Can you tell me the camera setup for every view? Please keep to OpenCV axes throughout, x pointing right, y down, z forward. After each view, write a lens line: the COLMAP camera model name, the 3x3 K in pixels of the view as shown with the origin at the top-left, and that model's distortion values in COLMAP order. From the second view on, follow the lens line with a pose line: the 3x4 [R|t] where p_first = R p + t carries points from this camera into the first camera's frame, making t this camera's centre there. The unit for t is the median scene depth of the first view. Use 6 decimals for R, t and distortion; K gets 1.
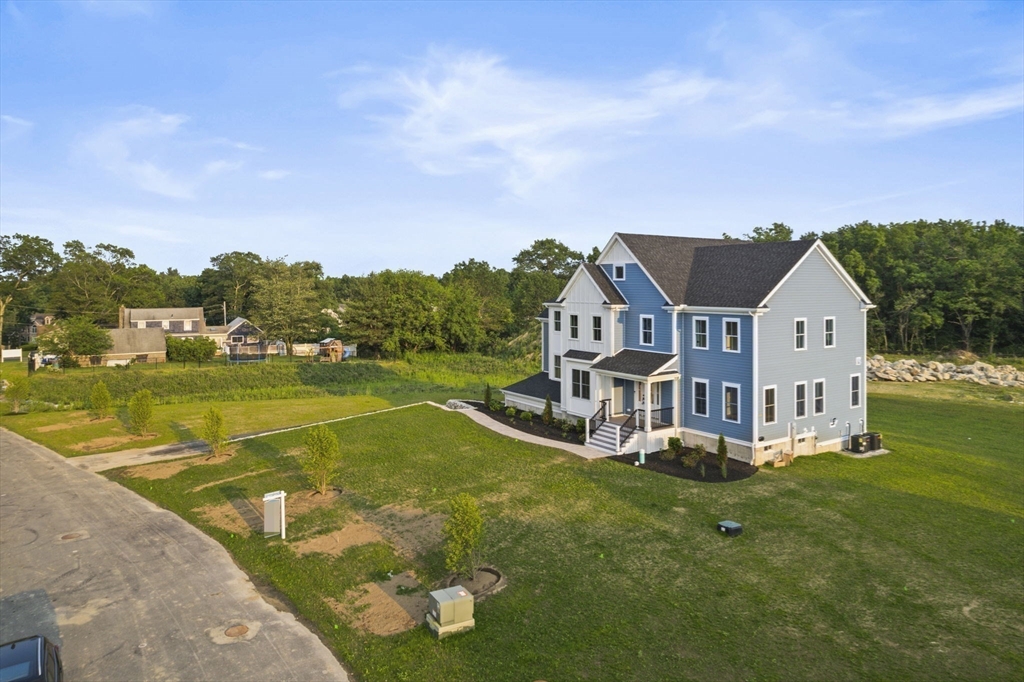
lens RADIAL K [[667.8, 0, 511.3], [0, 667.8, 326.1], [0, 0, 1]] dist [-0.091810, 0.081720]
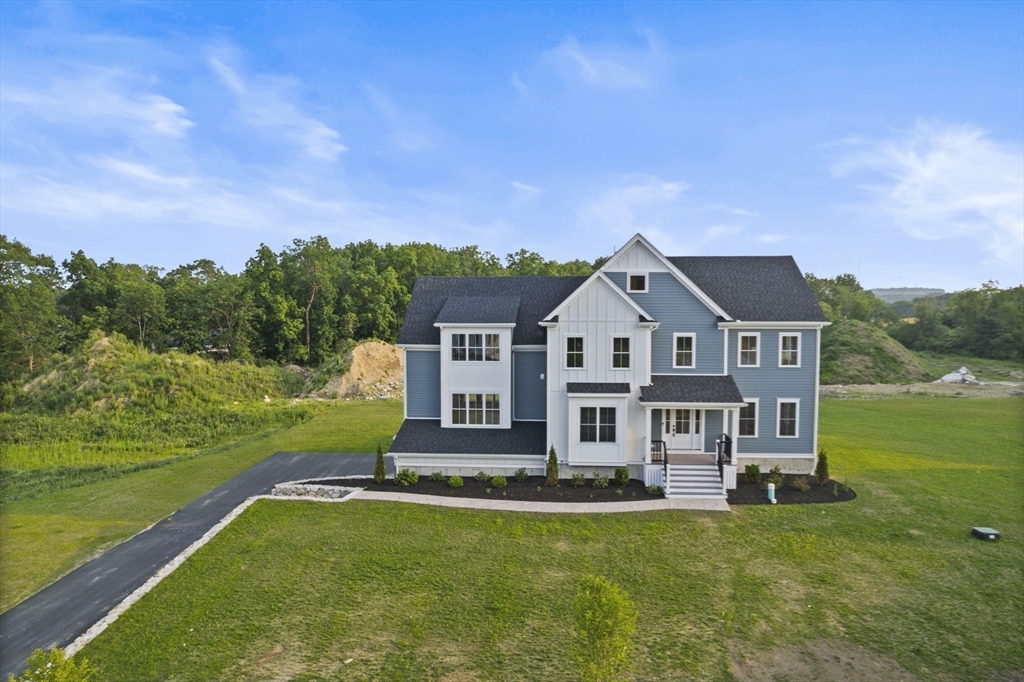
lens RADIAL K [[667.8, 0, 511.3], [0, 667.8, 326.1], [0, 0, 1]] dist [-0.091810, 0.081720]
pose [[0.610147, -0.028305, 0.791782, -0.596223], [0.047894, 0.998852, -0.001200, -0.034374], [-0.790839, 0.038654, 0.610802, 0.618226]]
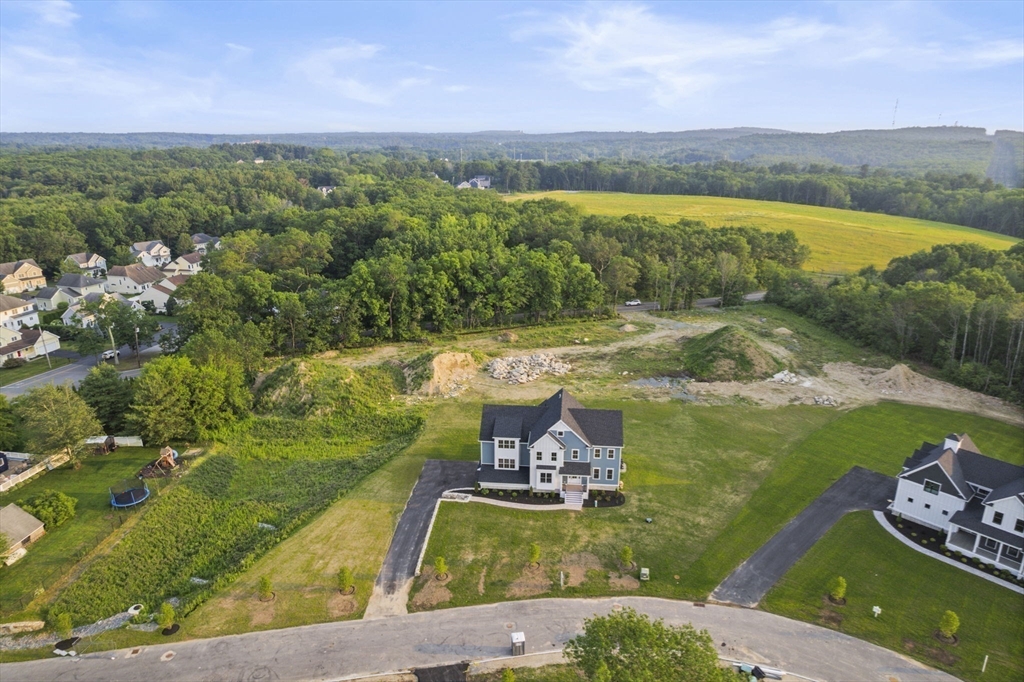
lens RADIAL K [[667.8, 0, 511.3], [0, 667.8, 326.1], [0, 0, 1]] dist [-0.091810, 0.081720]
pose [[0.629440, -0.213182, 0.747234, -1.760410], [0.043411, 0.969776, 0.240104, -1.094853], [-0.775835, -0.118693, 0.619670, -0.374887]]
